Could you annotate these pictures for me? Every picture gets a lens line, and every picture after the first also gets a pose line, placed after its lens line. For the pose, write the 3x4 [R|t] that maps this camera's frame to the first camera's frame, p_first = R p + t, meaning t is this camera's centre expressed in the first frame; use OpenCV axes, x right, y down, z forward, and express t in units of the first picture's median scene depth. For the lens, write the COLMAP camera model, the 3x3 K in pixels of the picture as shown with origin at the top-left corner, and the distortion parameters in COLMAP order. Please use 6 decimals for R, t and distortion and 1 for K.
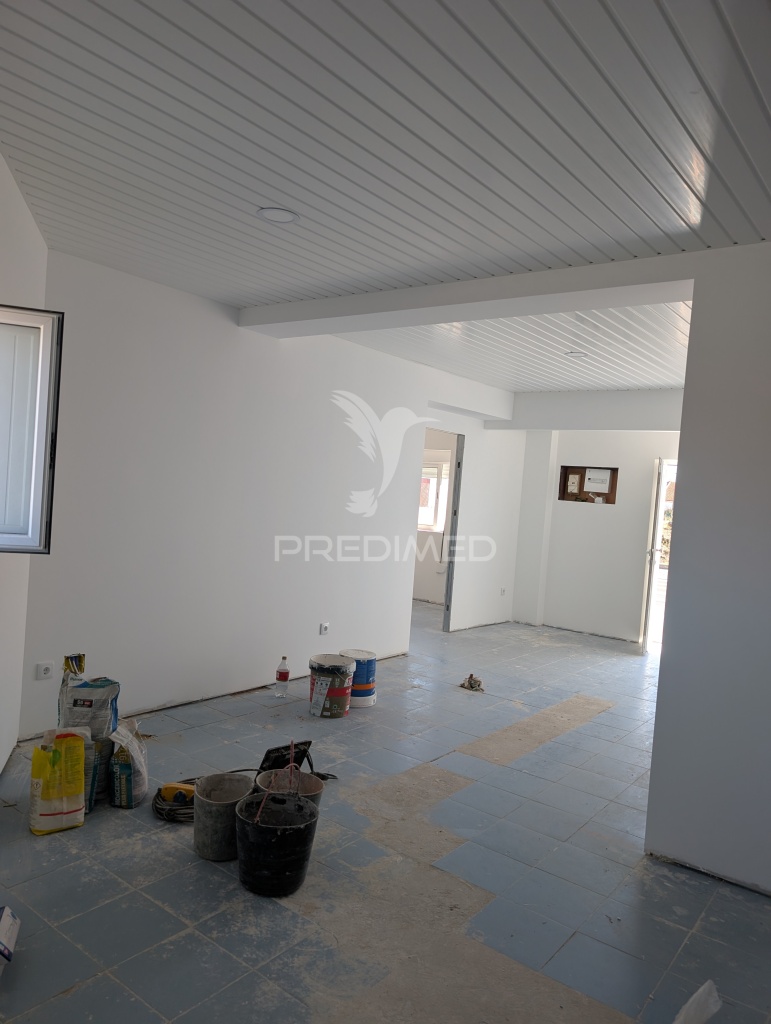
lens RADIAL K [[731.7, 0, 380.2], [0, 731.7, 512.0], [0, 0, 1]] dist [0.007663, -0.011449]
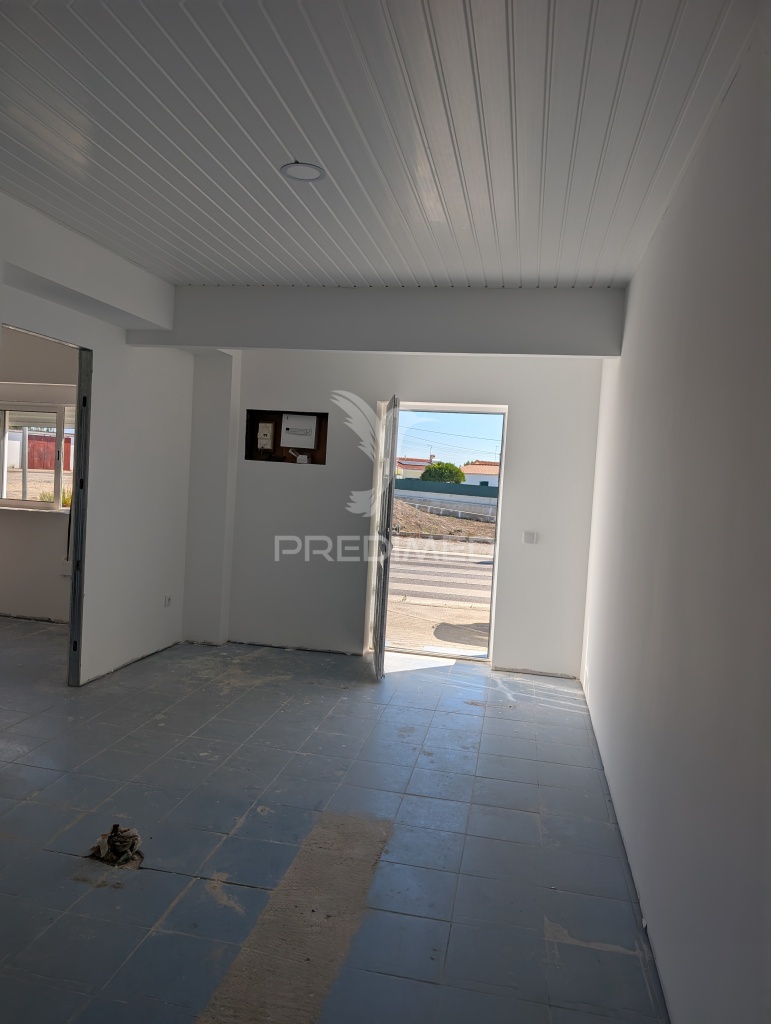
lens RADIAL K [[731.7, 0, 369.1], [0, 731.7, 509.9], [0, 0, 1]] dist [0.007663, -0.011449]
pose [[0.901303, -0.043518, 0.430997, 0.051925], [0.021627, 0.998221, 0.055564, -0.005204], [-0.432648, -0.040759, 0.900641, 0.340579]]
